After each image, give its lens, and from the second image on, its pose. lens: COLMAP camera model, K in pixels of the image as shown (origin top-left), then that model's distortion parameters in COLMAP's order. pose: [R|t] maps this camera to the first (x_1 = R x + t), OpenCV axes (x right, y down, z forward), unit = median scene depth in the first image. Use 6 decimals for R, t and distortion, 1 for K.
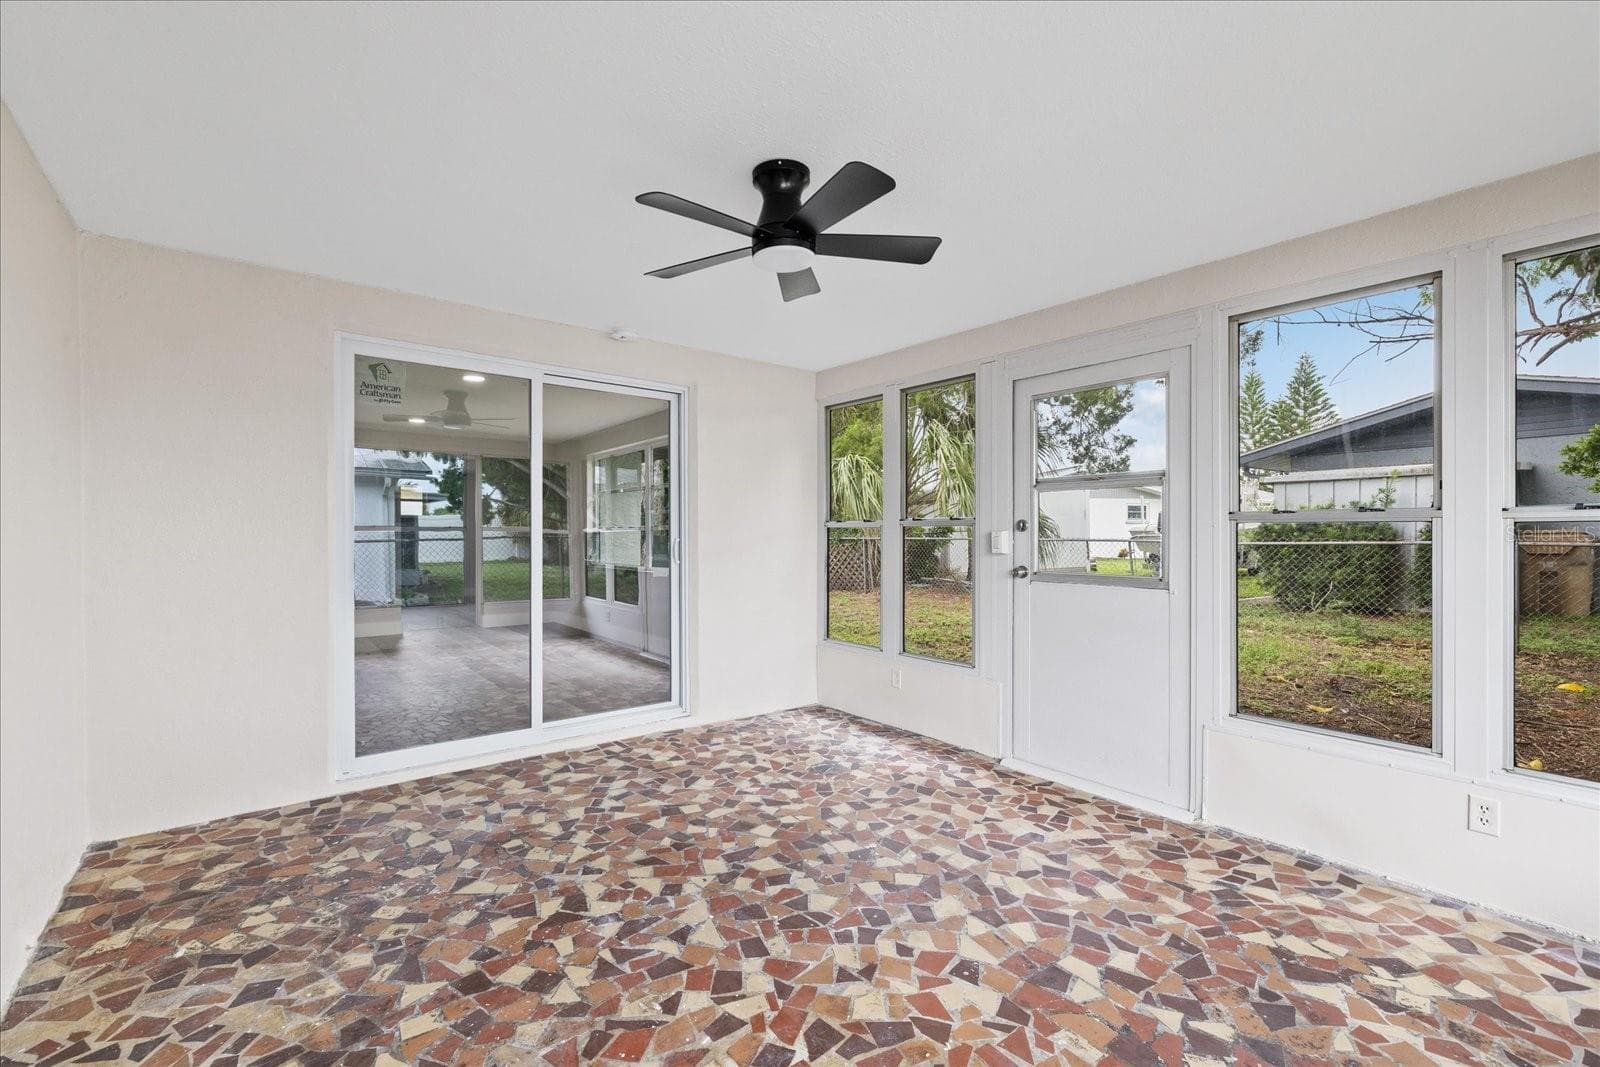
lens RADIAL K [[681.3, 0, 800.0], [0, 681.3, 533.5], [0, 0, 1]] dist [-0.000973, 0.000108]
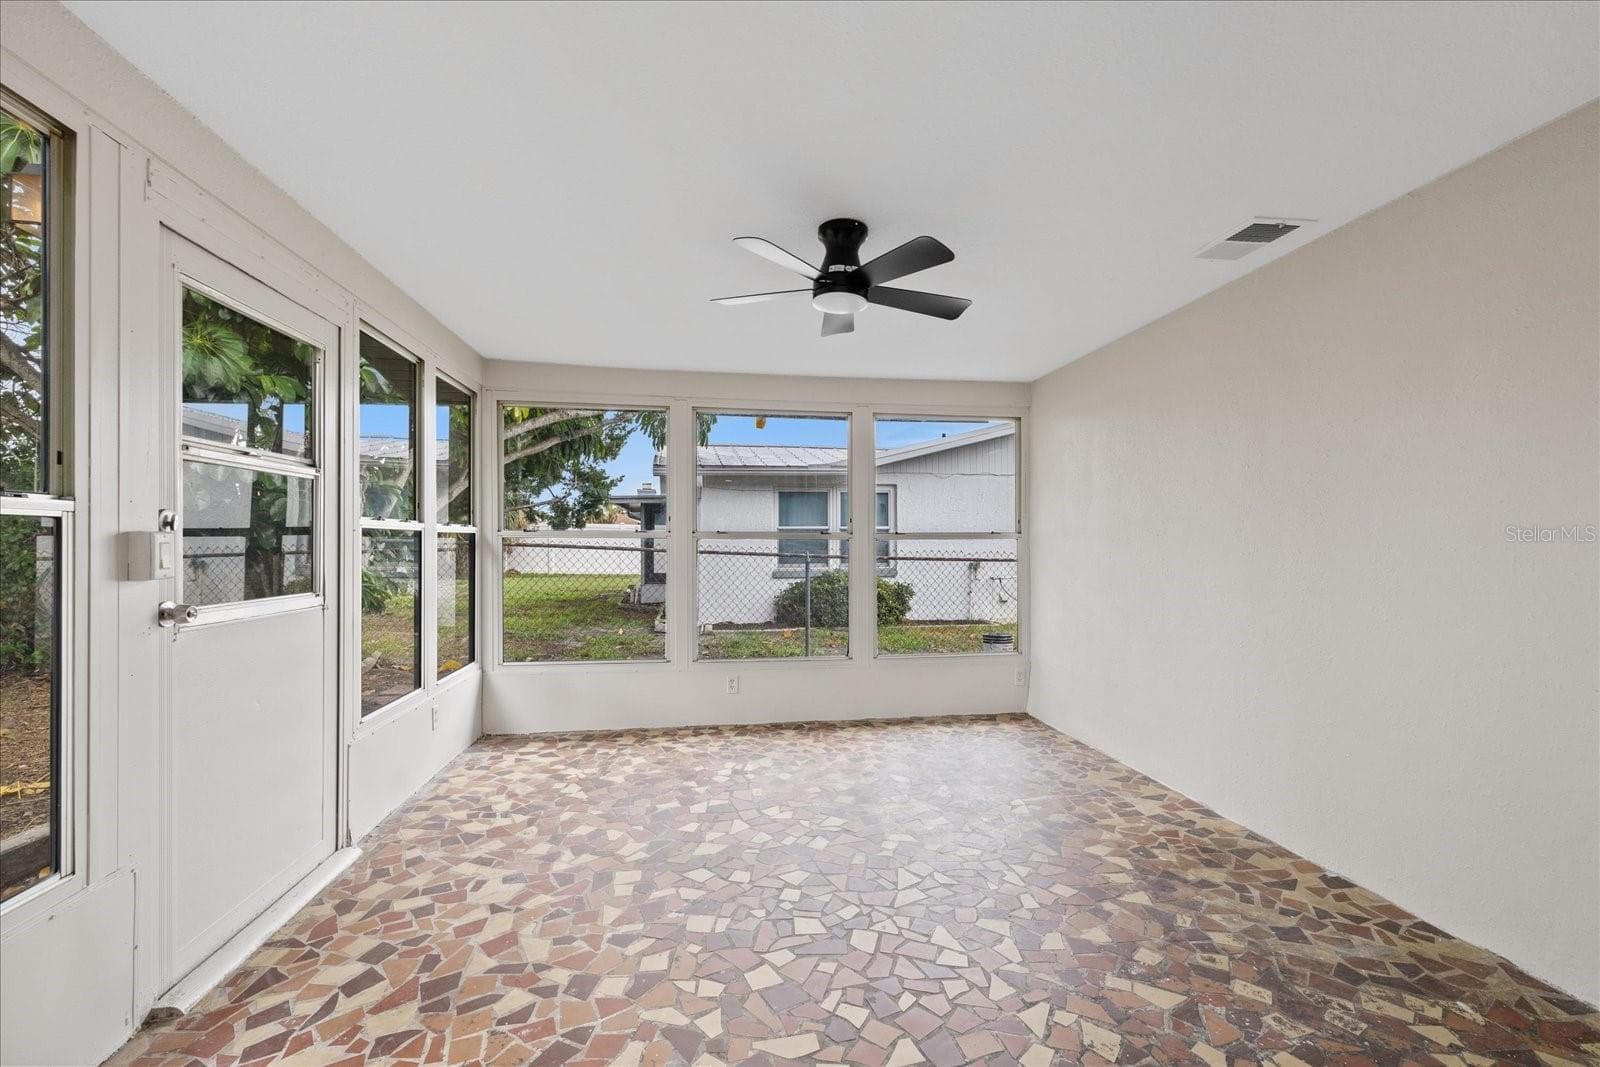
lens RADIAL K [[681.3, 0, 800.0], [0, 681.3, 533.5], [0, 0, 1]] dist [-0.000973, 0.000108]
pose [[-0.858111, 0.001460, 0.513463, -0.484327], [-0.004926, 0.999927, -0.011077, 0.001739], [-0.513441, -0.012034, -0.858040, 1.752489]]
